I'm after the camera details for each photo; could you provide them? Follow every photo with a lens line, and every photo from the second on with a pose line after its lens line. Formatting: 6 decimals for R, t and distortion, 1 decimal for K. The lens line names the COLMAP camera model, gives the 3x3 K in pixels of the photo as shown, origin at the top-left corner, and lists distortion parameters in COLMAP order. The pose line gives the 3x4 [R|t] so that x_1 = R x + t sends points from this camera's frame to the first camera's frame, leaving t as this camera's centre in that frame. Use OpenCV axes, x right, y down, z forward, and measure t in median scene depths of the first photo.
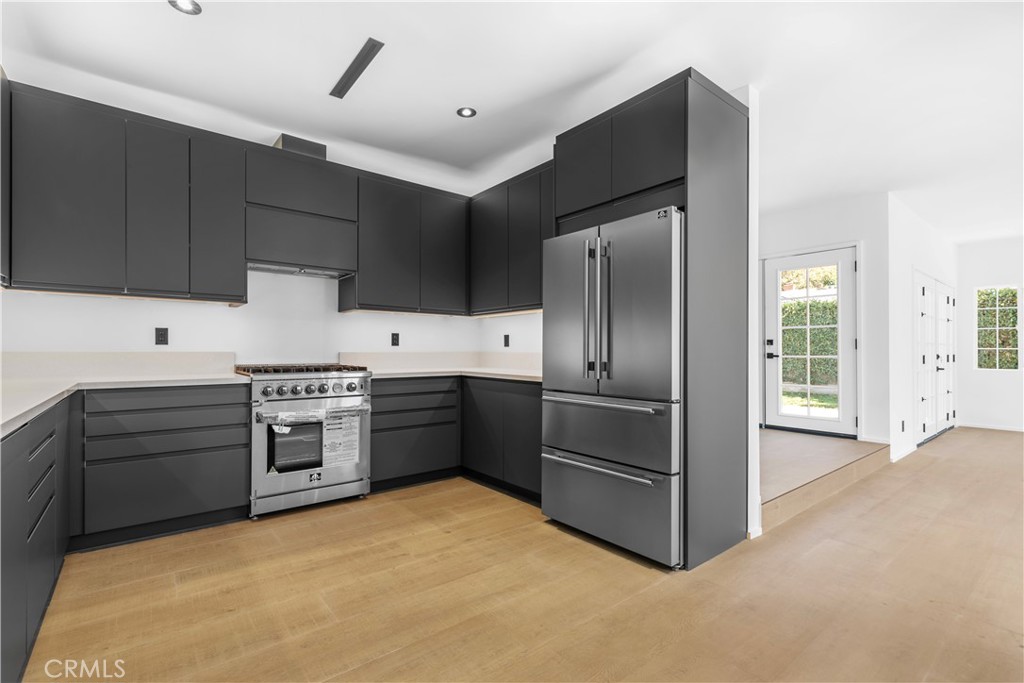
lens RADIAL K [[461.6, 0, 504.6], [0, 461.6, 347.1], [0, 0, 1]] dist [0.003022, 0.000022]
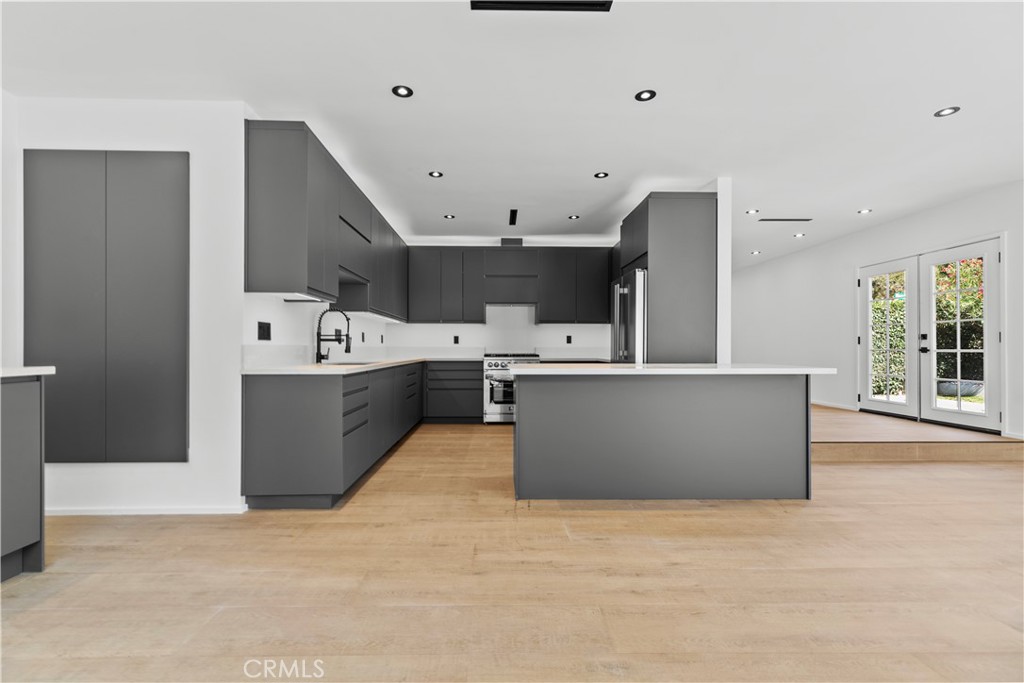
lens RADIAL K [[461.6, 0, 501.8], [0, 461.6, 346.9], [0, 0, 1]] dist [0.003022, 0.000022]
pose [[0.794479, -0.005242, -0.607270, 0.808463], [0.005315, 0.999984, -0.001679, 0.015231], [0.607269, -0.001894, 0.794494, -0.651609]]
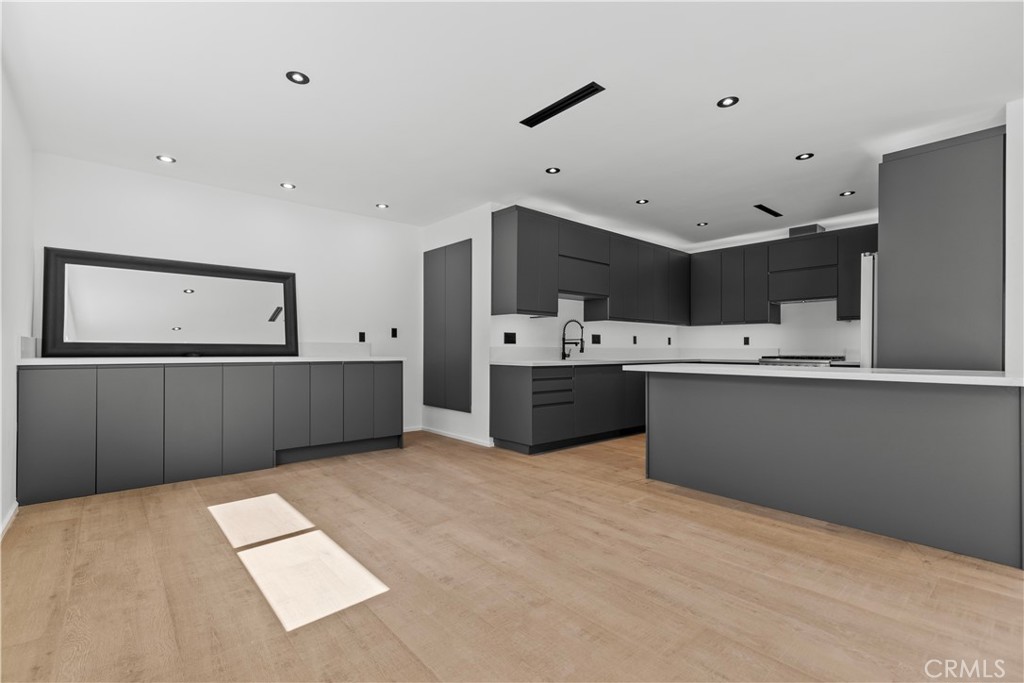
lens RADIAL K [[461.6, 0, 502.6], [0, 461.6, 344.8], [0, 0, 1]] dist [0.003022, 0.000022]
pose [[0.037780, -0.014482, -0.999181, 1.423549], [0.002405, 0.999893, -0.014401, 0.022837], [0.999283, -0.001859, 0.037811, -0.223363]]
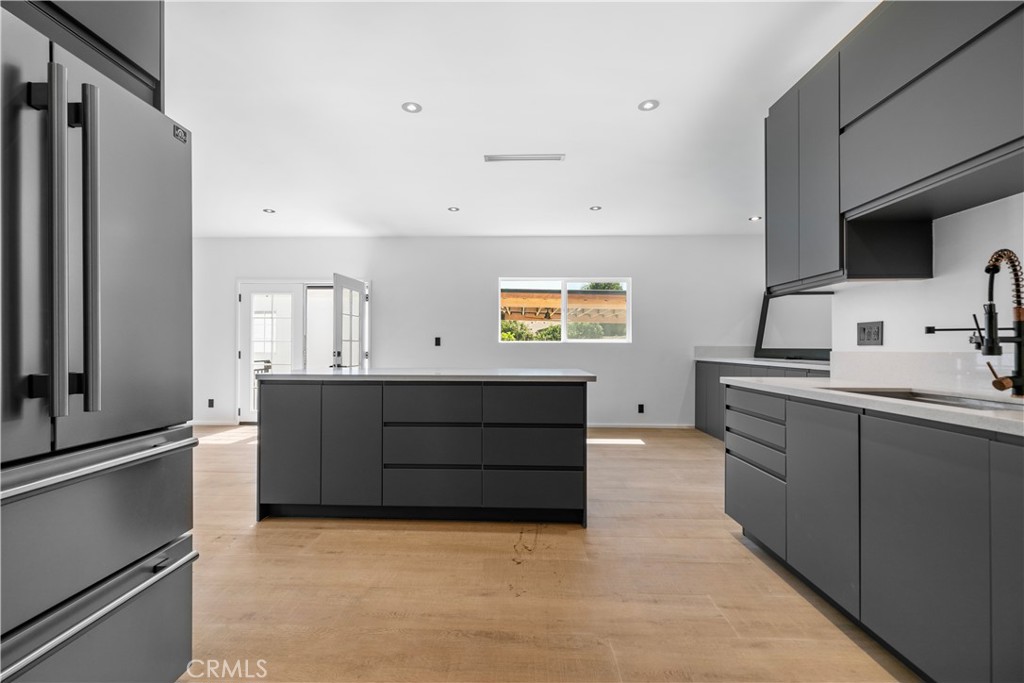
lens RADIAL K [[461.6, 0, 509.1], [0, 461.6, 346.7], [0, 0, 1]] dist [0.003022, 0.000022]
pose [[-0.771284, -0.004100, 0.636478, -0.314260], [-0.008740, 0.999953, -0.004150, 0.005195], [-0.636431, -0.008764, -0.771284, 0.903179]]
